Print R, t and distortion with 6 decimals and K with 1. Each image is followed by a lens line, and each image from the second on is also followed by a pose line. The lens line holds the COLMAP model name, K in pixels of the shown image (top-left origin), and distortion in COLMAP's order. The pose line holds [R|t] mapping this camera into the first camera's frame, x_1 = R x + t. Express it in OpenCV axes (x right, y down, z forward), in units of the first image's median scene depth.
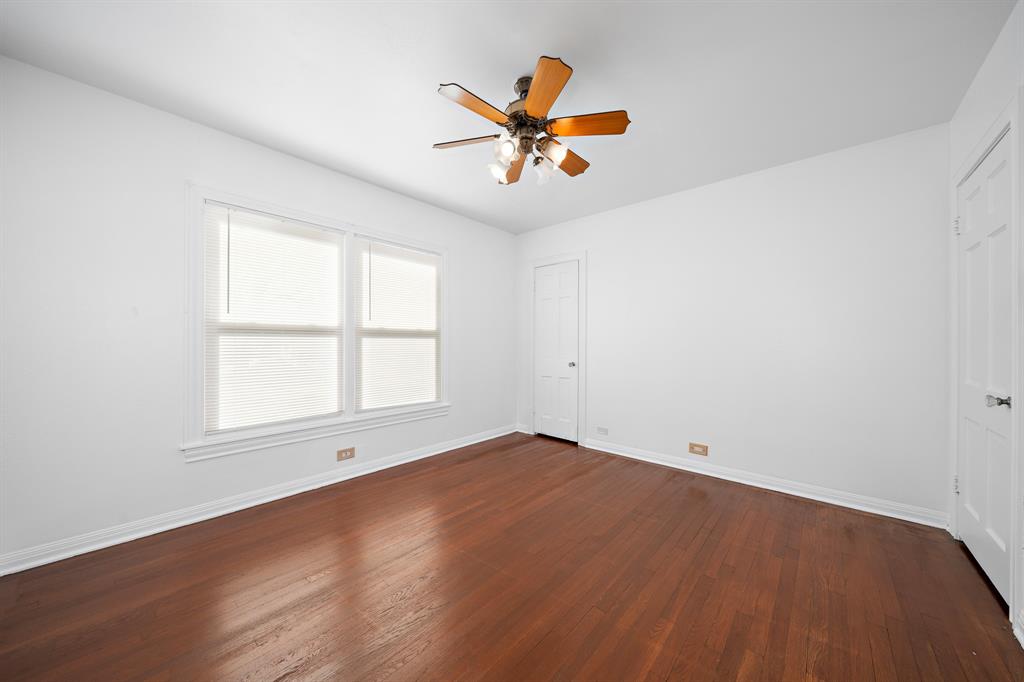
lens RADIAL K [[347.2, 0, 508.5], [0, 347.2, 345.3], [0, 0, 1]] dist [-0.006500, 0.000576]
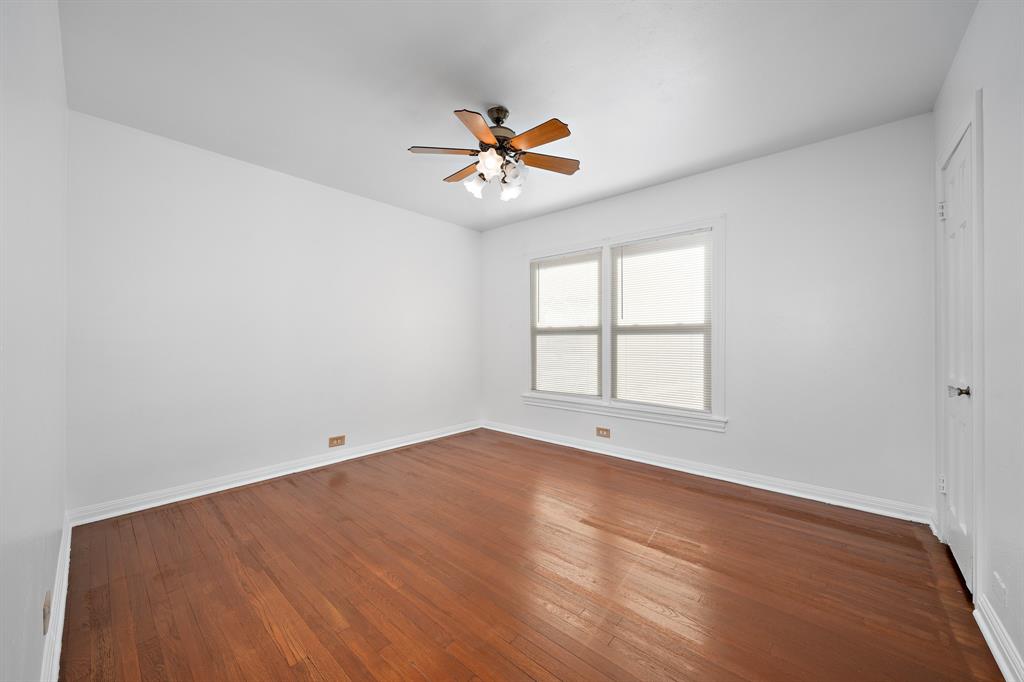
lens RADIAL K [[376.7, 0, 507.5], [0, 376.7, 338.8], [0, 0, 1]] dist [-0.002937, -0.000041]
pose [[0.018100, -0.007330, -0.999809, 0.774159], [-0.007221, 0.999946, -0.007462, 0.002601], [0.999810, 0.007355, 0.018046, 0.606274]]
